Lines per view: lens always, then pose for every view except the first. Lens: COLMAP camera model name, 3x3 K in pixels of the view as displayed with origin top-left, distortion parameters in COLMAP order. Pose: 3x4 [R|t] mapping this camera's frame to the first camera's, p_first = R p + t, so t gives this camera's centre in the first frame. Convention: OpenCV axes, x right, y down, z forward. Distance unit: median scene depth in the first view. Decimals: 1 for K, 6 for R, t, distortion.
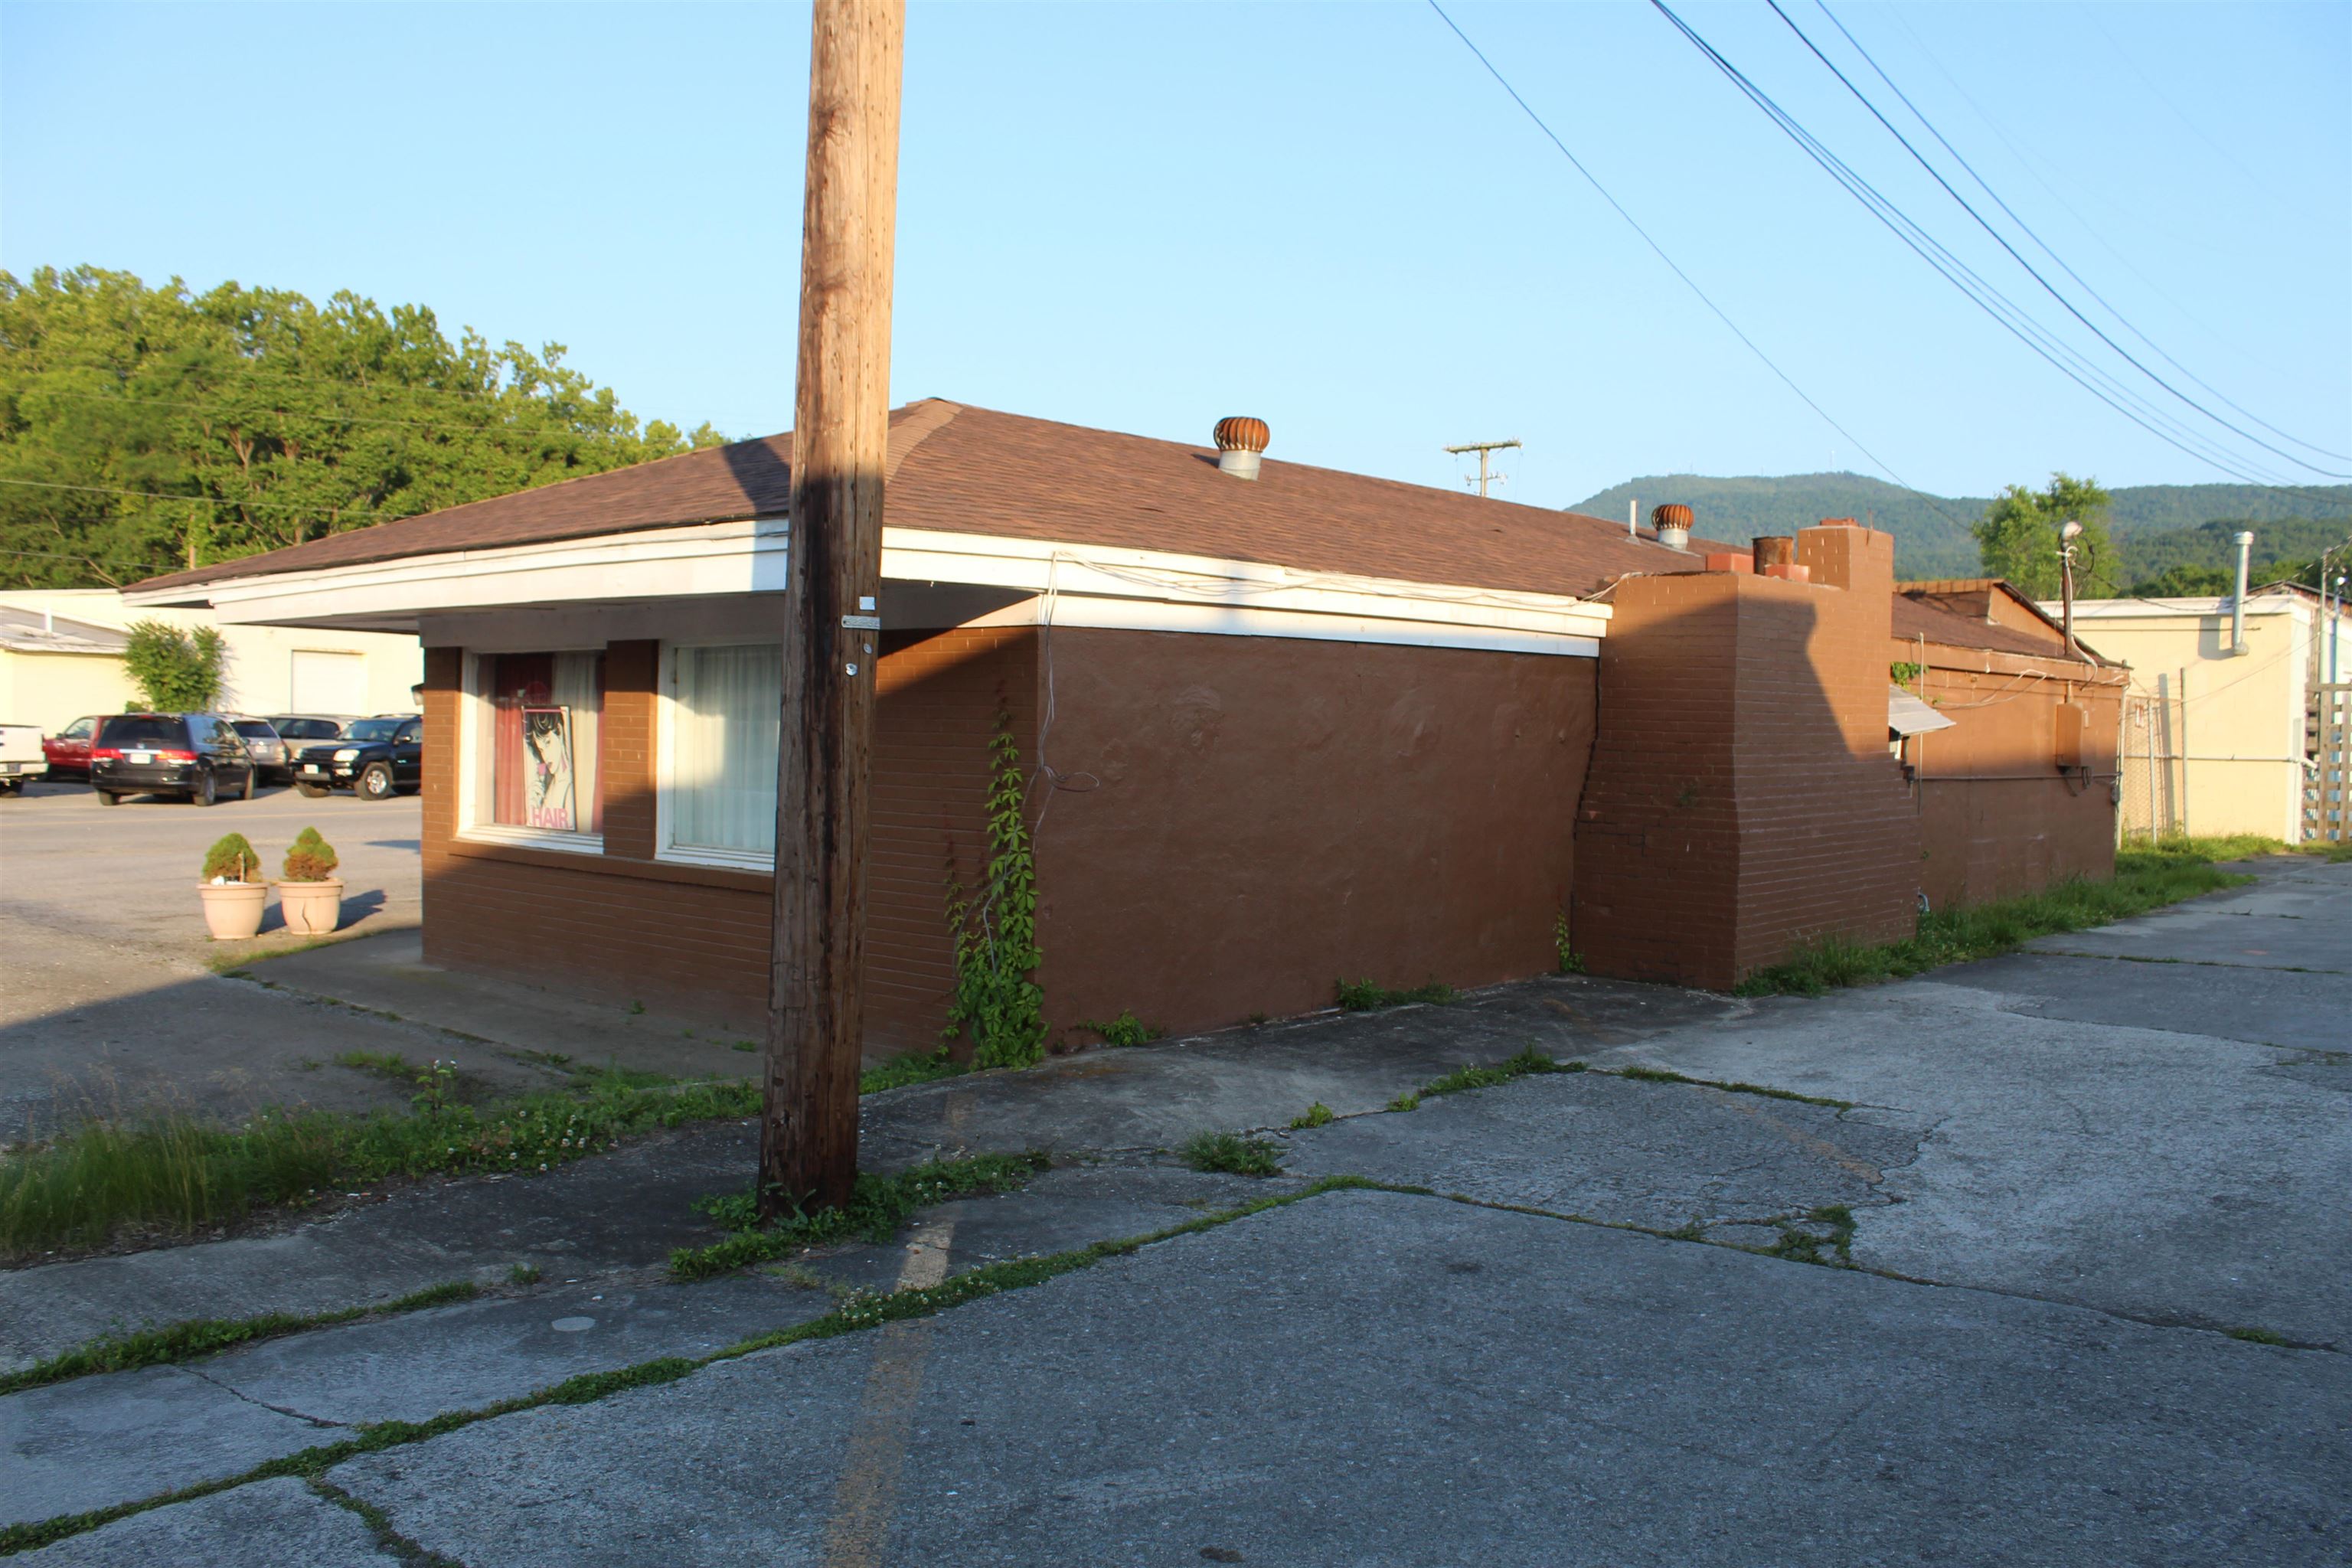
lens RADIAL K [[1972.9, 0, 1183.9], [0, 1972.9, 787.4], [0, 0, 1]] dist [-0.159402, 0.145756]
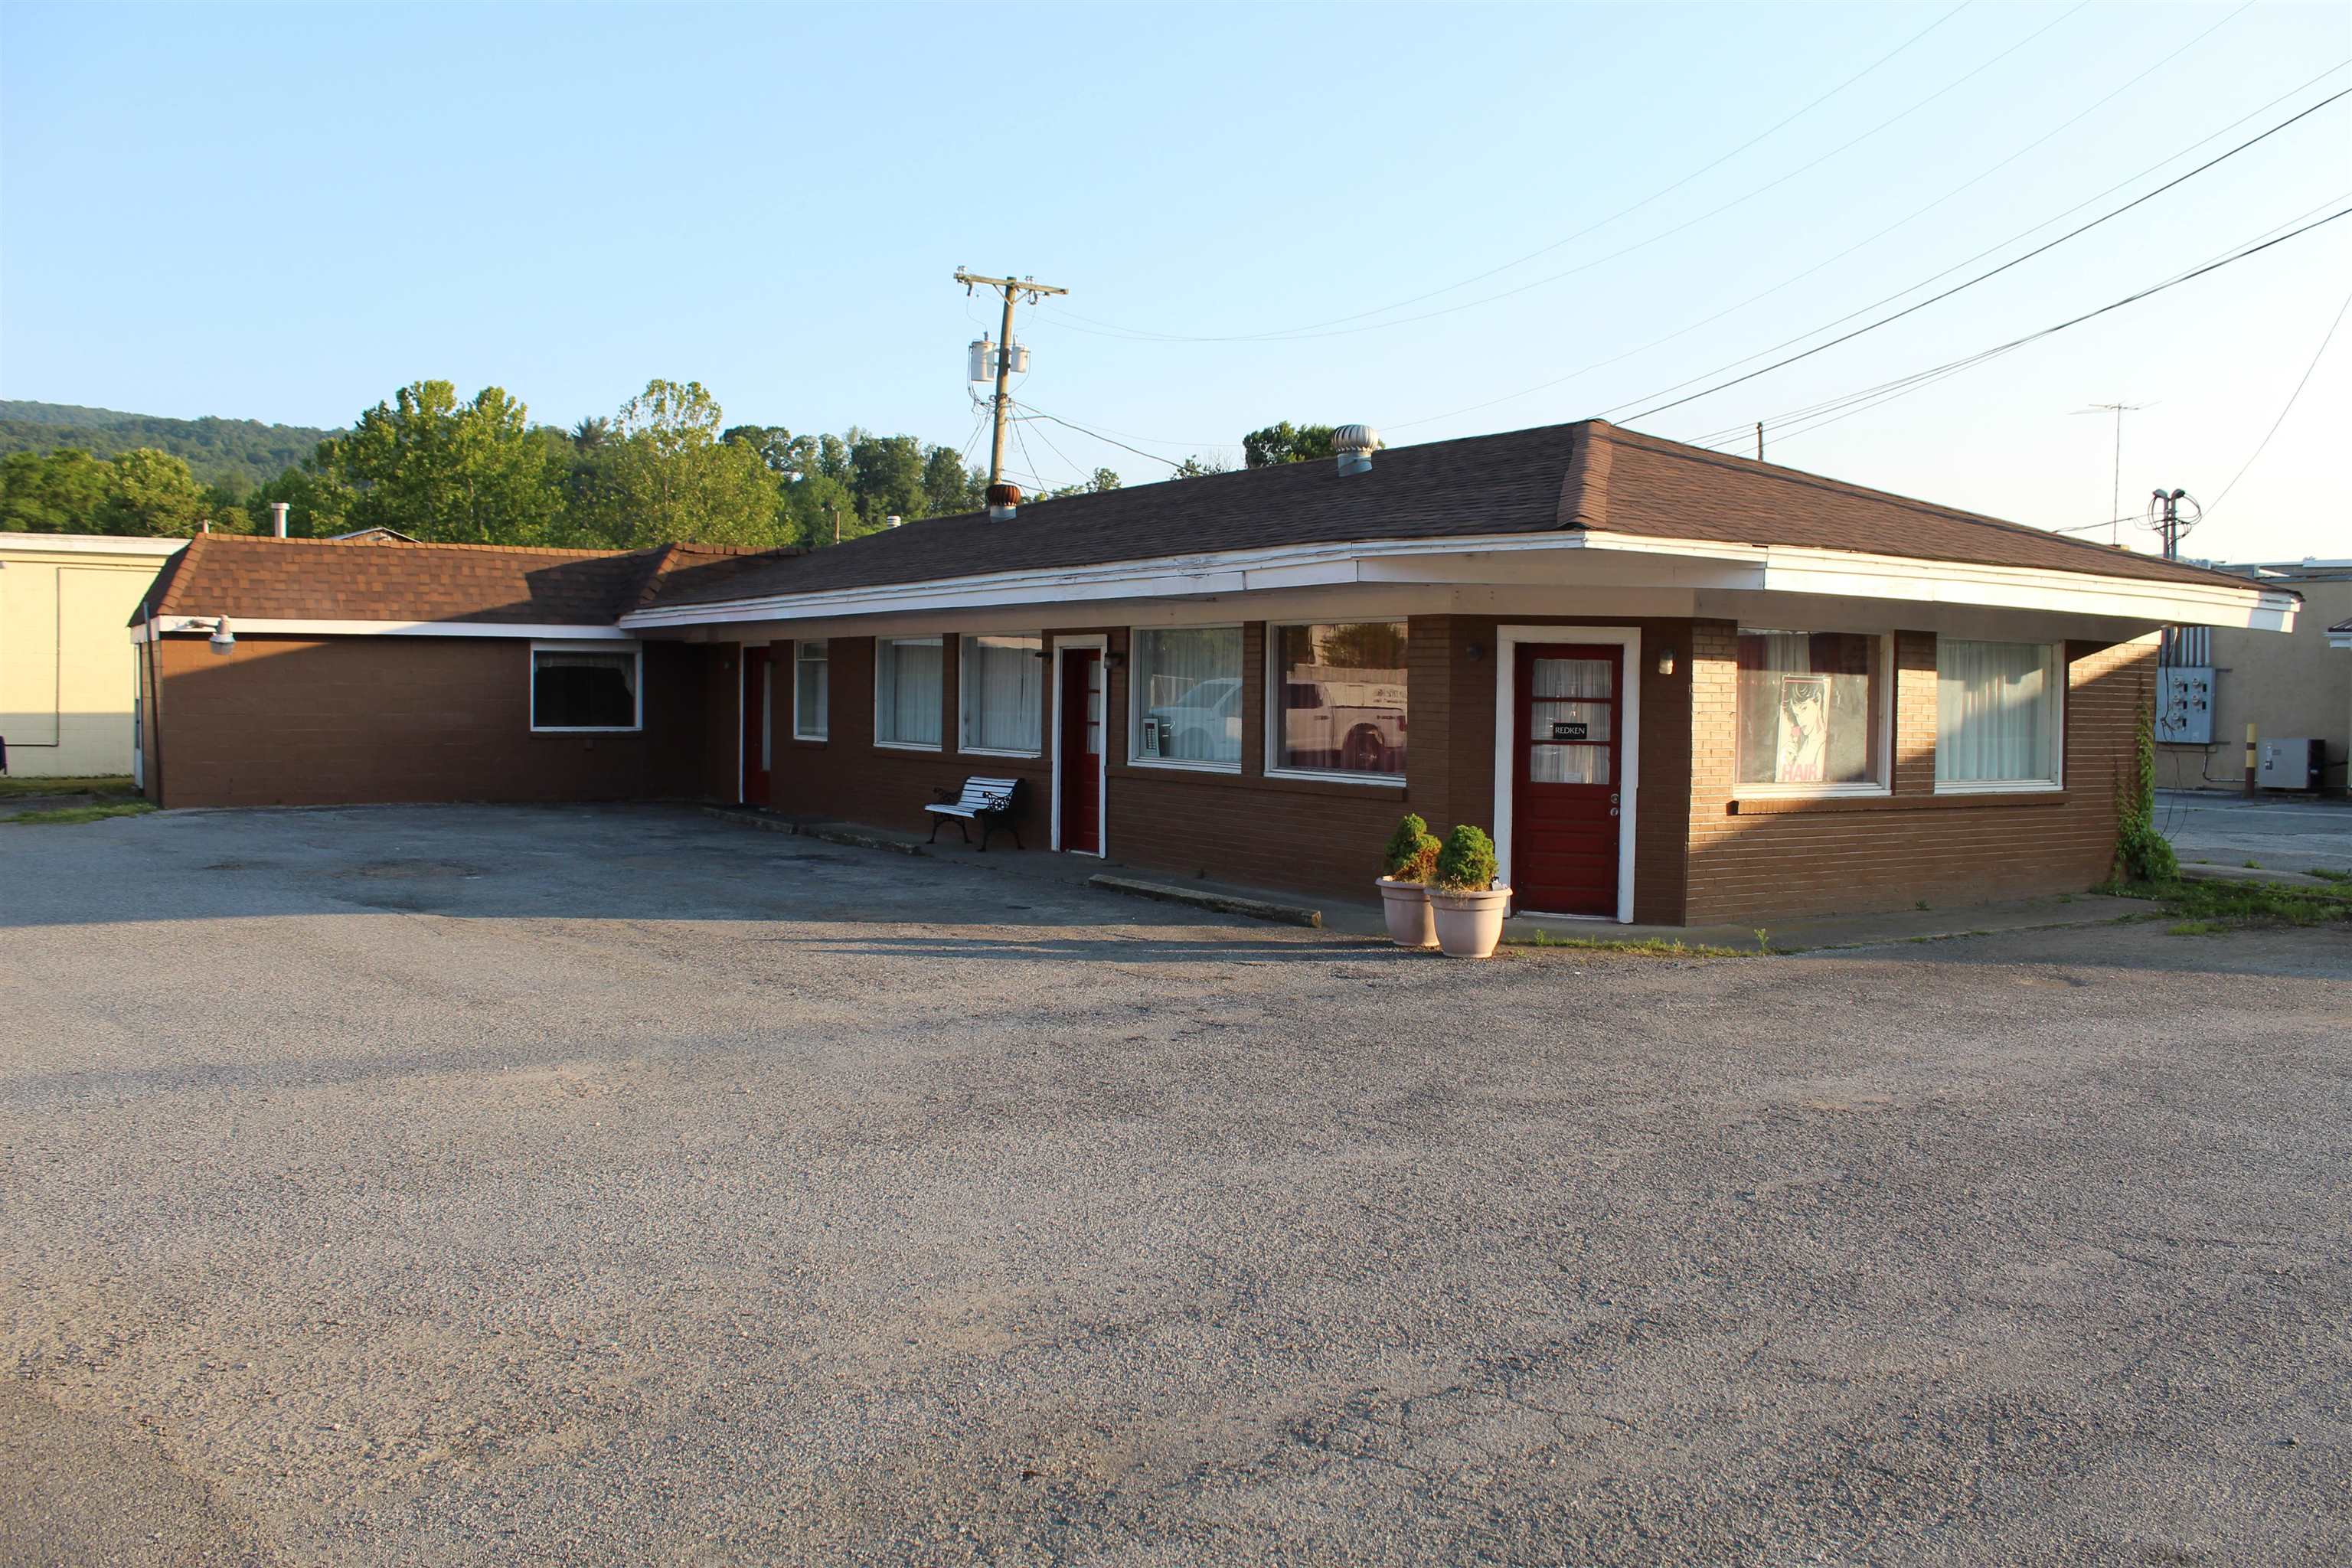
lens RADIAL K [[1972.9, 0, 1190.4], [0, 1972.9, 796.0], [0, 0, 1]] dist [-0.159402, 0.145756]
pose [[0.248696, -0.061847, 0.966605, -0.183231], [0.018520, 0.998081, 0.059096, -0.005487], [-0.968405, 0.003204, 0.249364, 0.125206]]
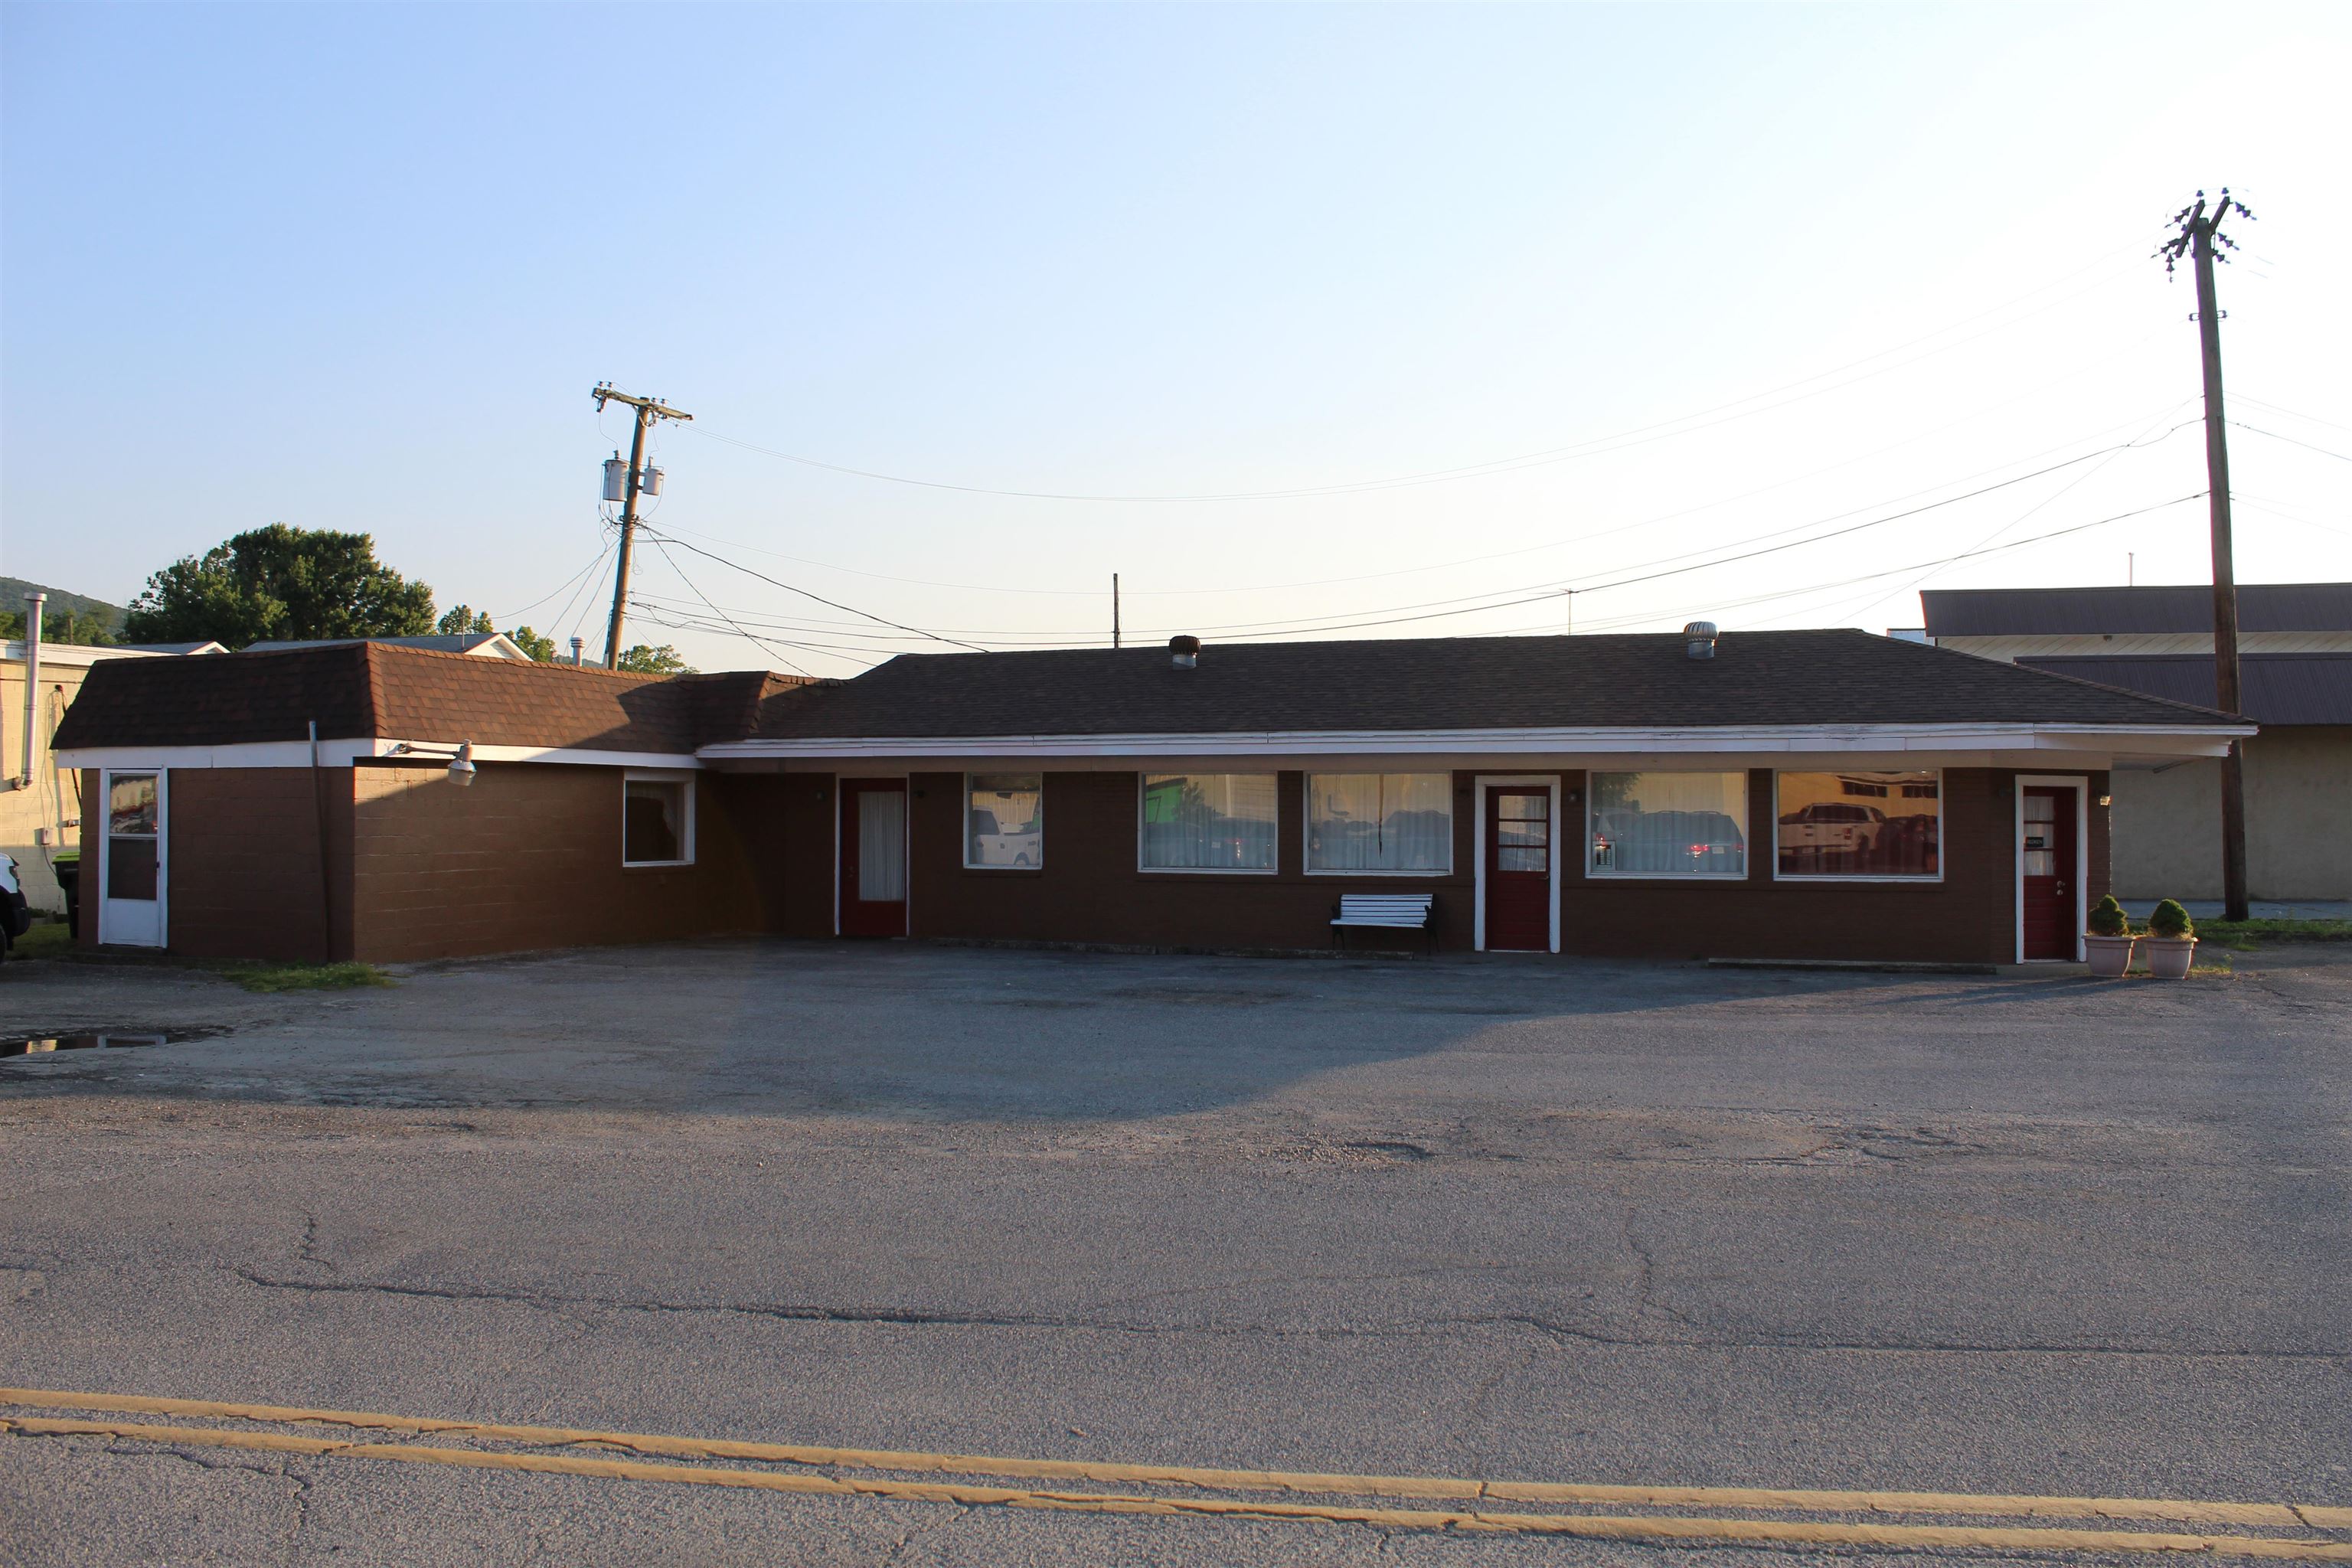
lens RADIAL K [[1972.9, 0, 1218.2], [0, 1972.9, 790.7], [0, 0, 1]] dist [-0.159402, 0.145756]
pose [[-0.384370, -0.002476, 0.923176, -0.204258], [0.018956, 0.999764, 0.010574, -0.010890], [-0.922984, 0.021564, -0.384233, 0.294387]]
